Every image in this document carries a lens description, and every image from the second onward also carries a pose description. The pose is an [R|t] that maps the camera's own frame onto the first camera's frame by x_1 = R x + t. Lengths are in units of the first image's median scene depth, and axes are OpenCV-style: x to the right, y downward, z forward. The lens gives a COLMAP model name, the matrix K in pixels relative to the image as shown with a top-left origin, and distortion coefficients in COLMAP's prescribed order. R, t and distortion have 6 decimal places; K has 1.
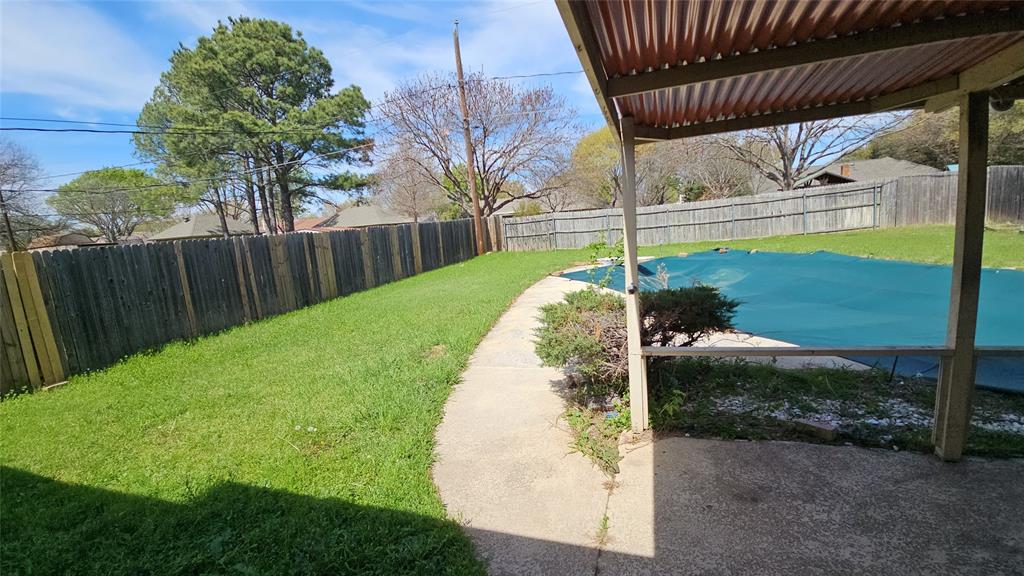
lens RADIAL K [[431.6, 0, 518.9], [0, 431.6, 292.4], [0, 0, 1]] dist [-0.000347, -0.000653]
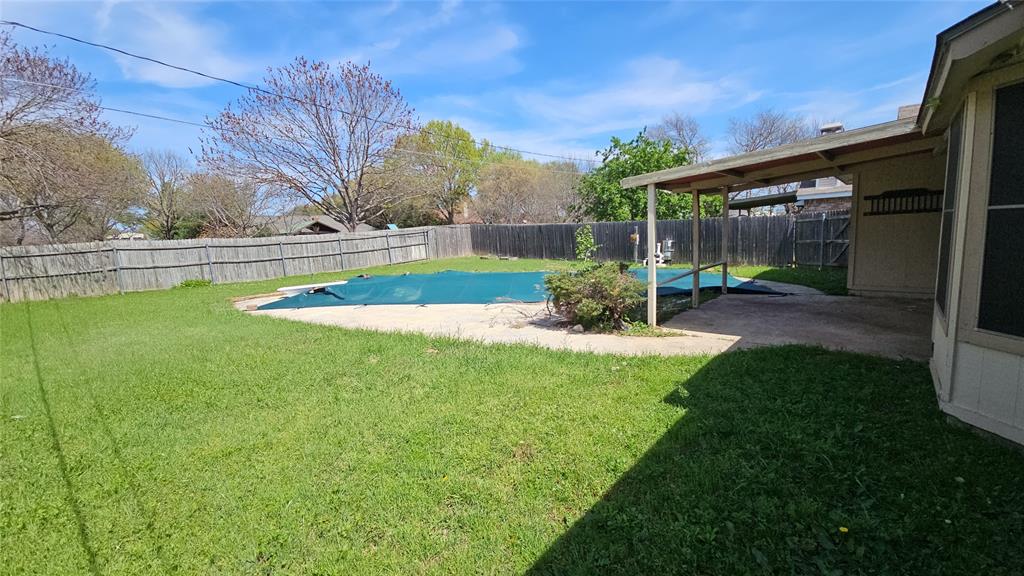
lens RADIAL K [[431.6, 0, 518.9], [0, 431.6, 292.4], [0, 0, 1]] dist [-0.000347, -0.000653]
pose [[0.386089, -0.061412, 0.920415, -0.344189], [0.168909, 0.985618, -0.005090, 0.015338], [-0.906865, 0.157432, 0.390910, 0.149626]]
